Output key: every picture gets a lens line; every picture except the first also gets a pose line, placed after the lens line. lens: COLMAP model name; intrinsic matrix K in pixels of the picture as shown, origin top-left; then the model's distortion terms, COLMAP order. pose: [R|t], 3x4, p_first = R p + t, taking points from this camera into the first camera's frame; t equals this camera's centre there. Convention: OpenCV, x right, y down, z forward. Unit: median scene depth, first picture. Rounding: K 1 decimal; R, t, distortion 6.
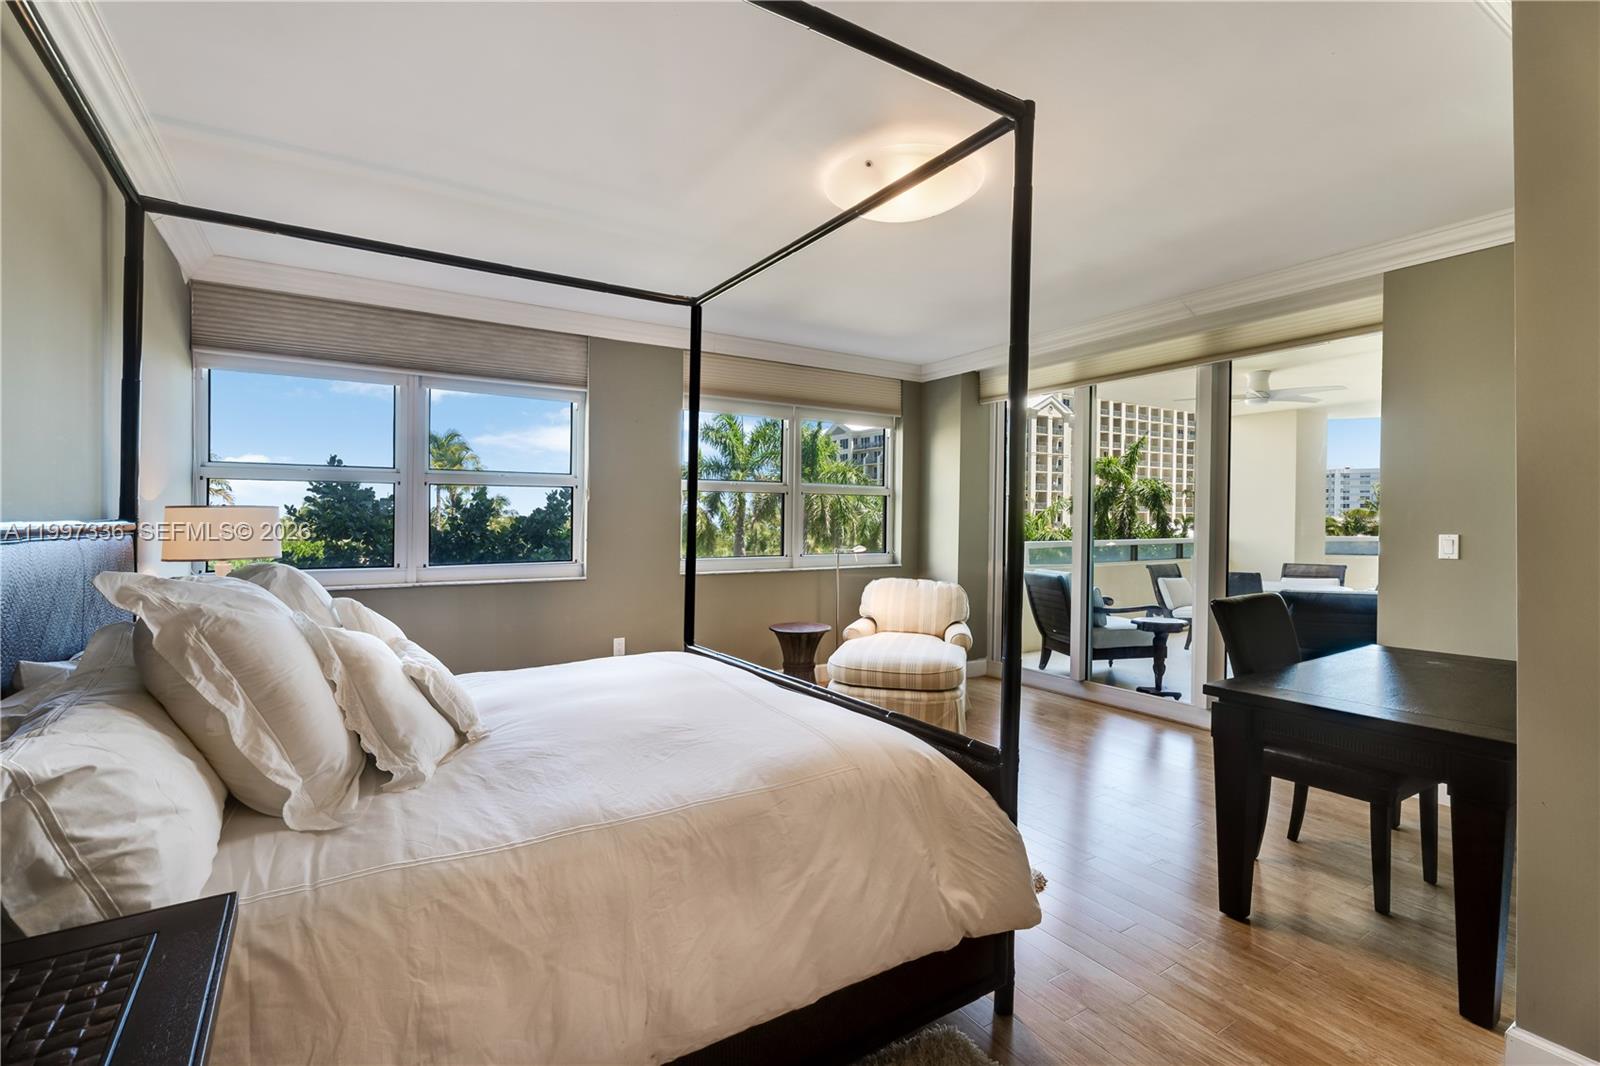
lens RADIAL K [[714.8, 0, 793.4], [0, 714.8, 527.9], [0, 0, 1]] dist [-0.000564, 0.000088]
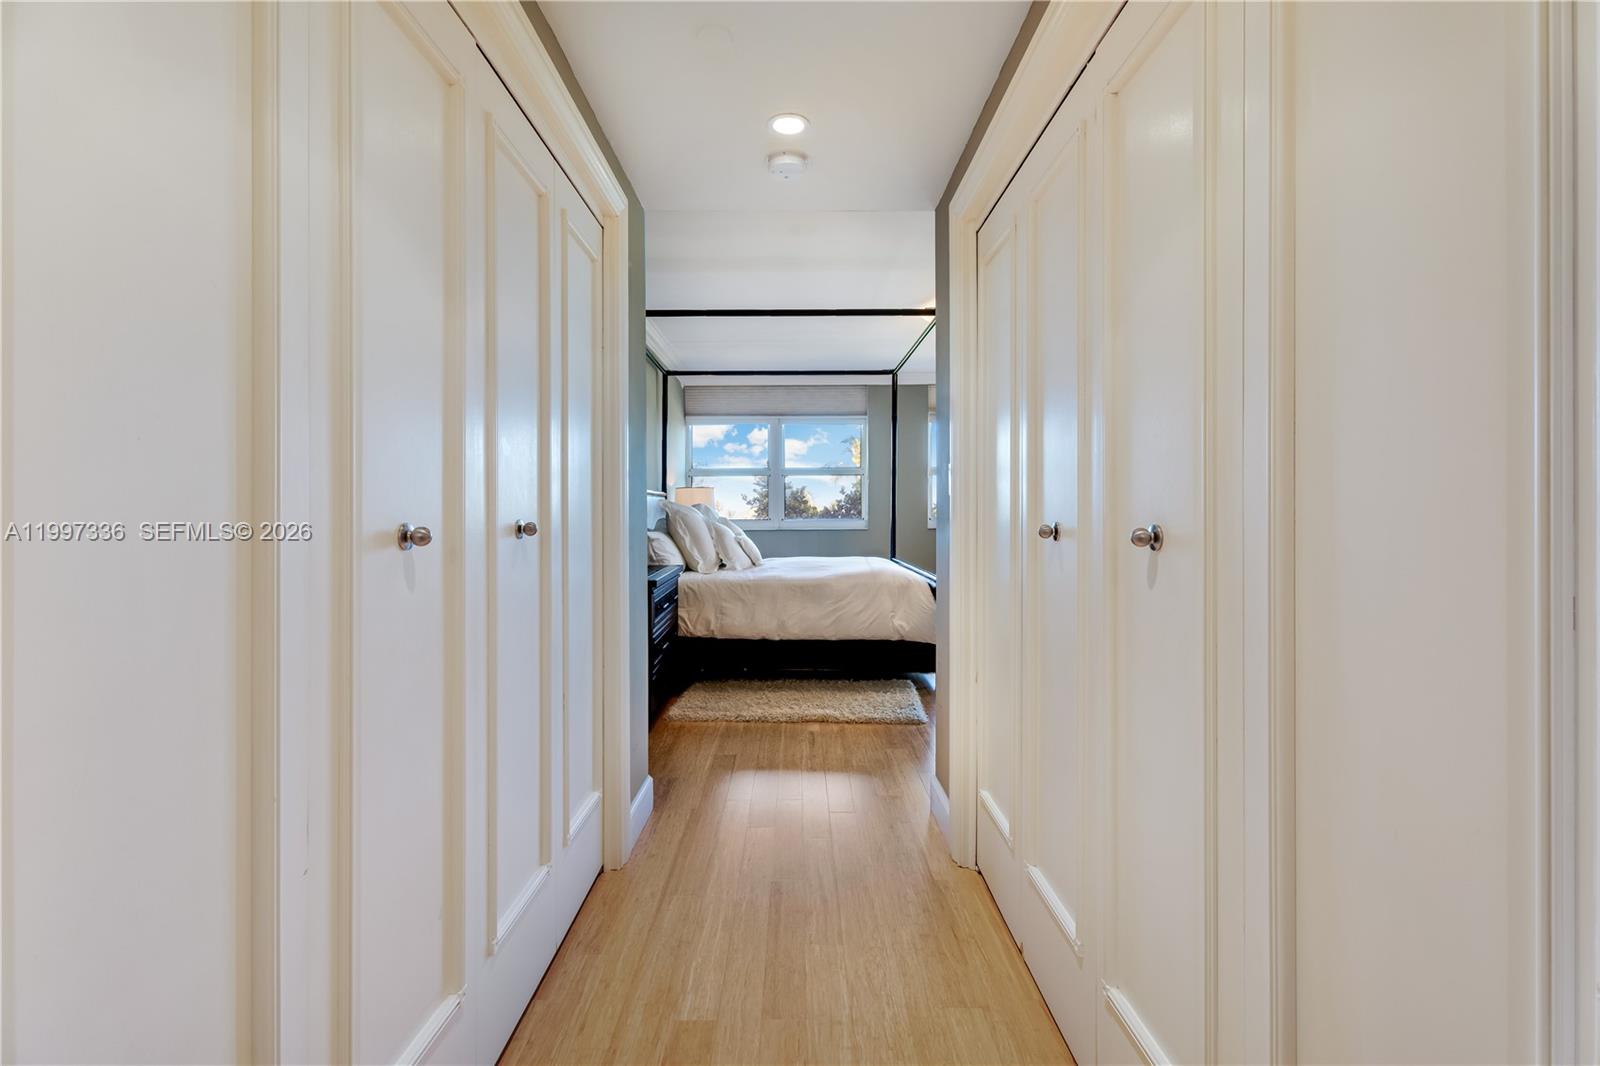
lens RADIAL K [[714.8, 0, 793.4], [0, 714.8, 527.9], [0, 0, 1]] dist [-0.000564, 0.000088]
pose [[0.841914, 0.002727, -0.539606, 1.392987], [0.005899, 0.999881, 0.014257, 0.131770], [0.539580, -0.015186, 0.841797, -1.505096]]
